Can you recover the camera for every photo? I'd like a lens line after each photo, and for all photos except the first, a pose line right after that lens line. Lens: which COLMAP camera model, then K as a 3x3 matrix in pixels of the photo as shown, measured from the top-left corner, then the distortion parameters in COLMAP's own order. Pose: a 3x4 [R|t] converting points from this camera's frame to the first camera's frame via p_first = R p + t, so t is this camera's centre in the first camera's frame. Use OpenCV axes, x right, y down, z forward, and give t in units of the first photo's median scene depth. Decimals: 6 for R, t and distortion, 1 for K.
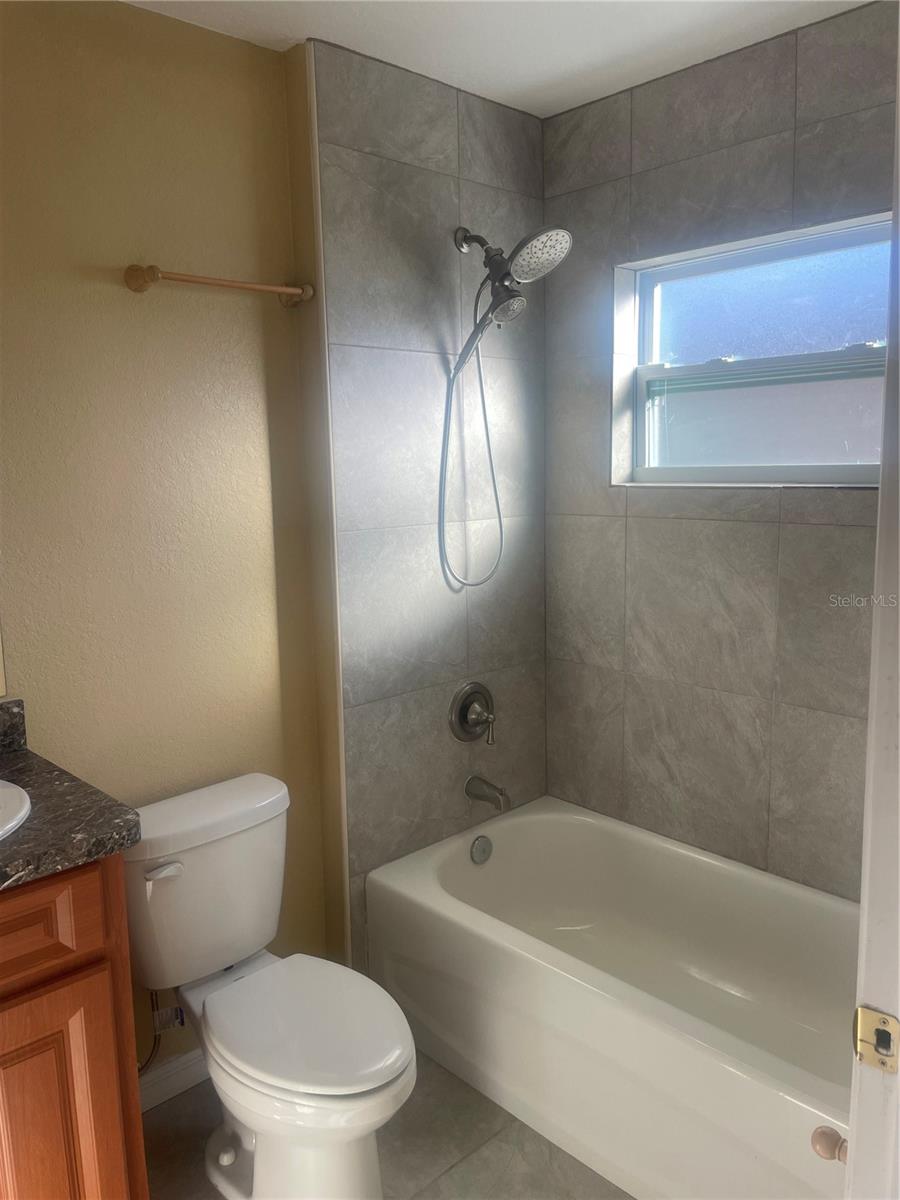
lens RADIAL K [[913.6, 0, 448.6], [0, 913.6, 598.6], [0, 0, 1]] dist [0.035380, -0.012615]
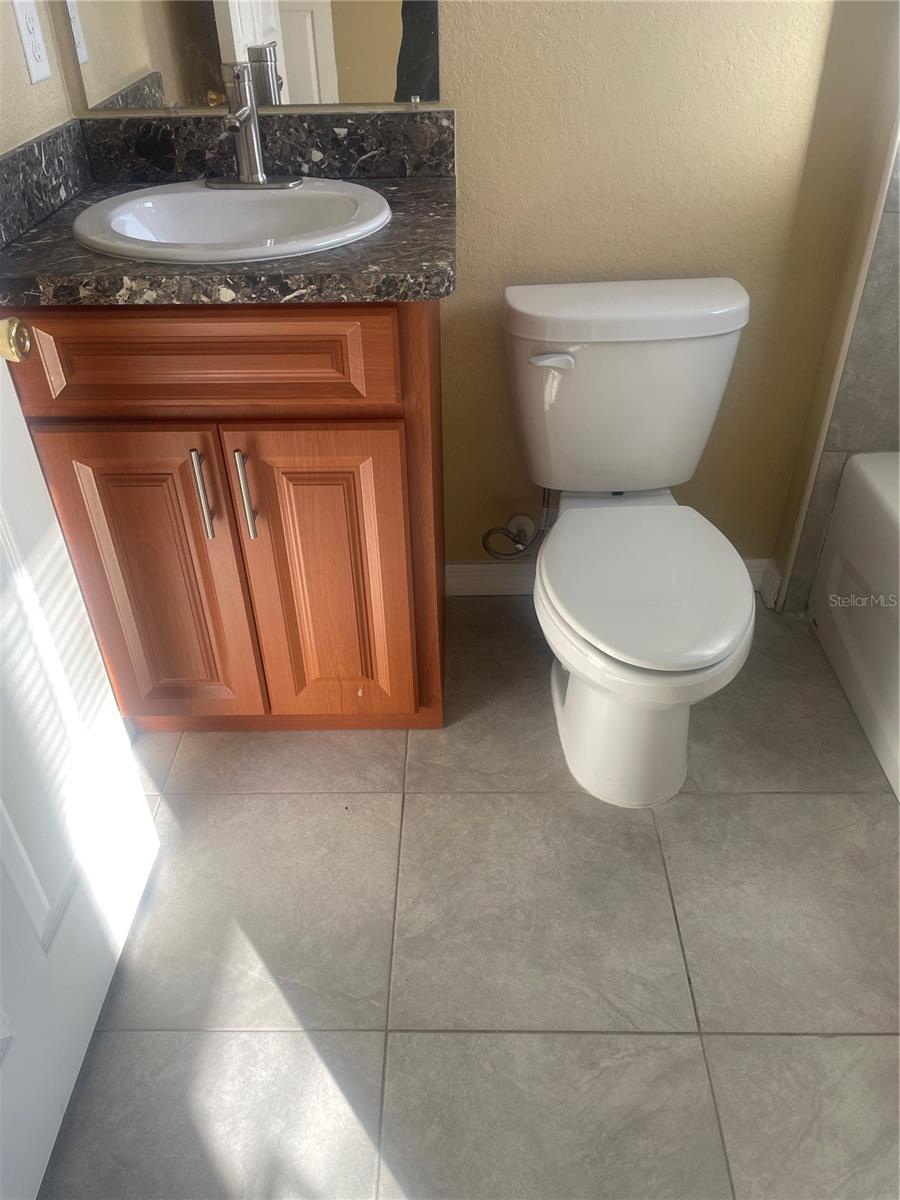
lens RADIAL K [[913.6, 0, 449.6], [0, 913.6, 605.1], [0, 0, 1]] dist [0.035380, -0.012615]
pose [[0.724183, 0.418843, -0.547841, 0.241605], [-0.101637, 0.850574, 0.515940, 0.077947], [0.682077, -0.317954, 0.658541, 0.388967]]
